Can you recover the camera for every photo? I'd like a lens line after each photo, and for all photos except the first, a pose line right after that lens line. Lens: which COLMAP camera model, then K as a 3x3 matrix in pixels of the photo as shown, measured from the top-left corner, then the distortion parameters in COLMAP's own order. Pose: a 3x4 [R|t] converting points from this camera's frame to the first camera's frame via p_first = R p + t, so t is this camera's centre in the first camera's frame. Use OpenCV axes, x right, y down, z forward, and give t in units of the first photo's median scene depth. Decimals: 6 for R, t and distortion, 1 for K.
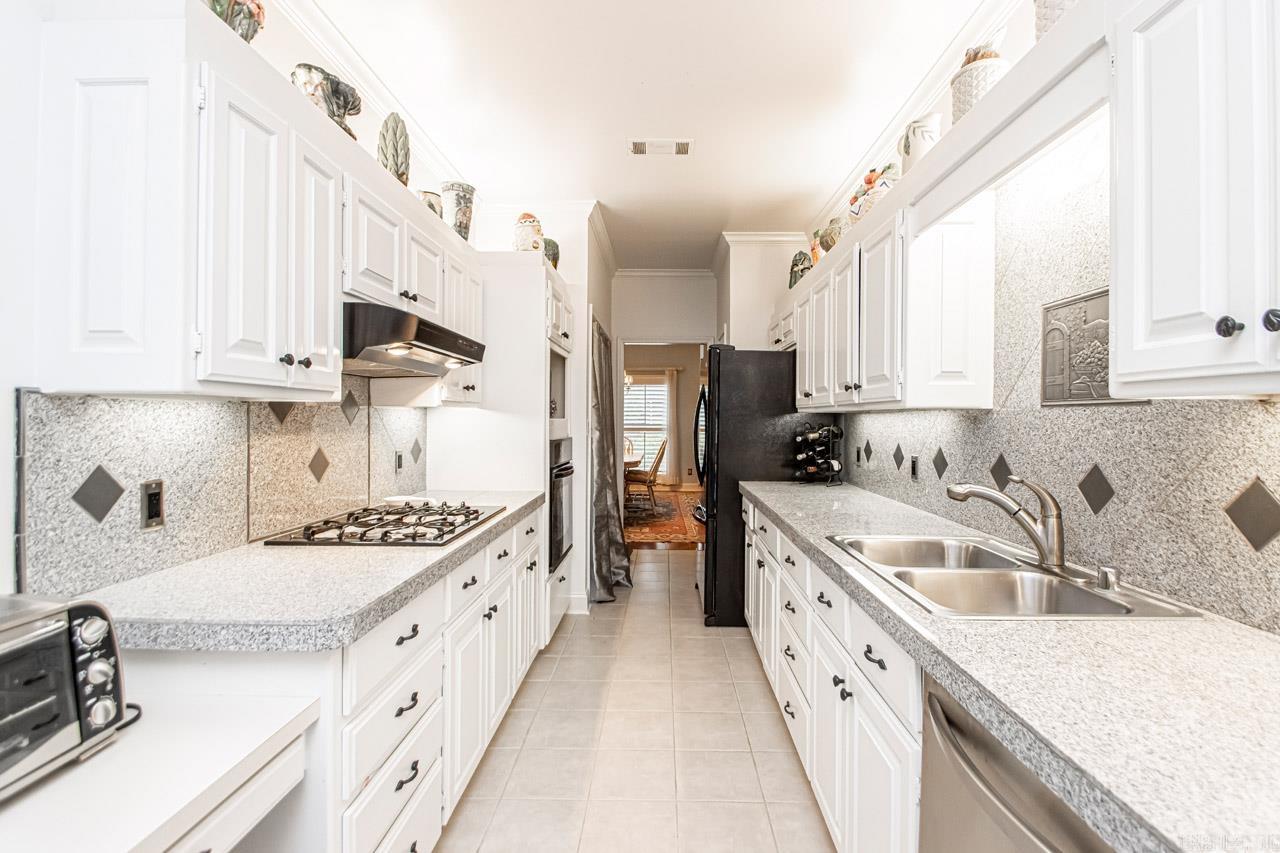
lens RADIAL K [[613.6, 0, 646.1], [0, 613.6, 422.4], [0, 0, 1]] dist [0.014703, -0.010484]
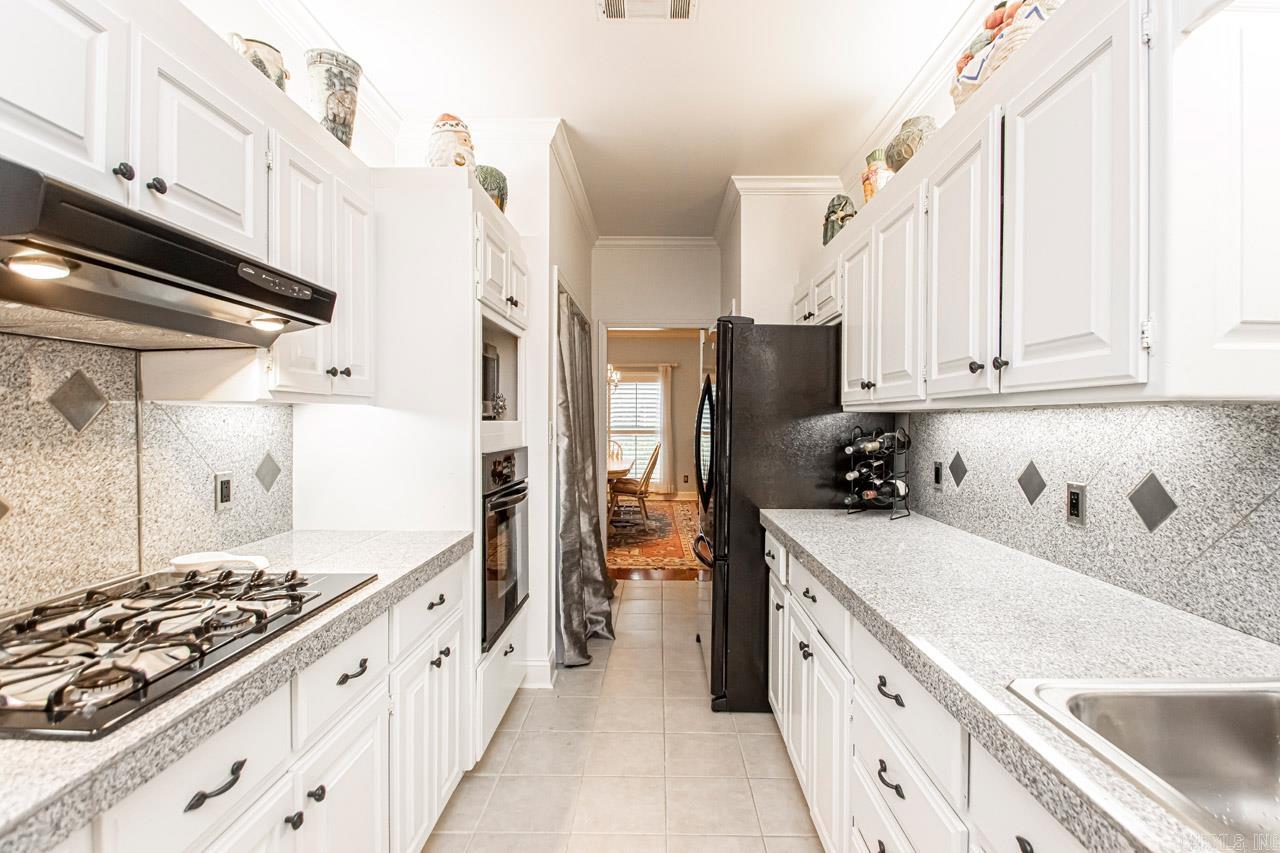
lens RADIAL K [[613.6, 0, 635.4], [0, 613.6, 425.7], [0, 0, 1]] dist [0.014703, -0.010484]
pose [[0.999968, -0.001035, -0.007992, 0.013392], [0.001060, 0.999994, 0.003169, -0.002908], [0.007989, -0.003177, 0.999963, 0.295402]]
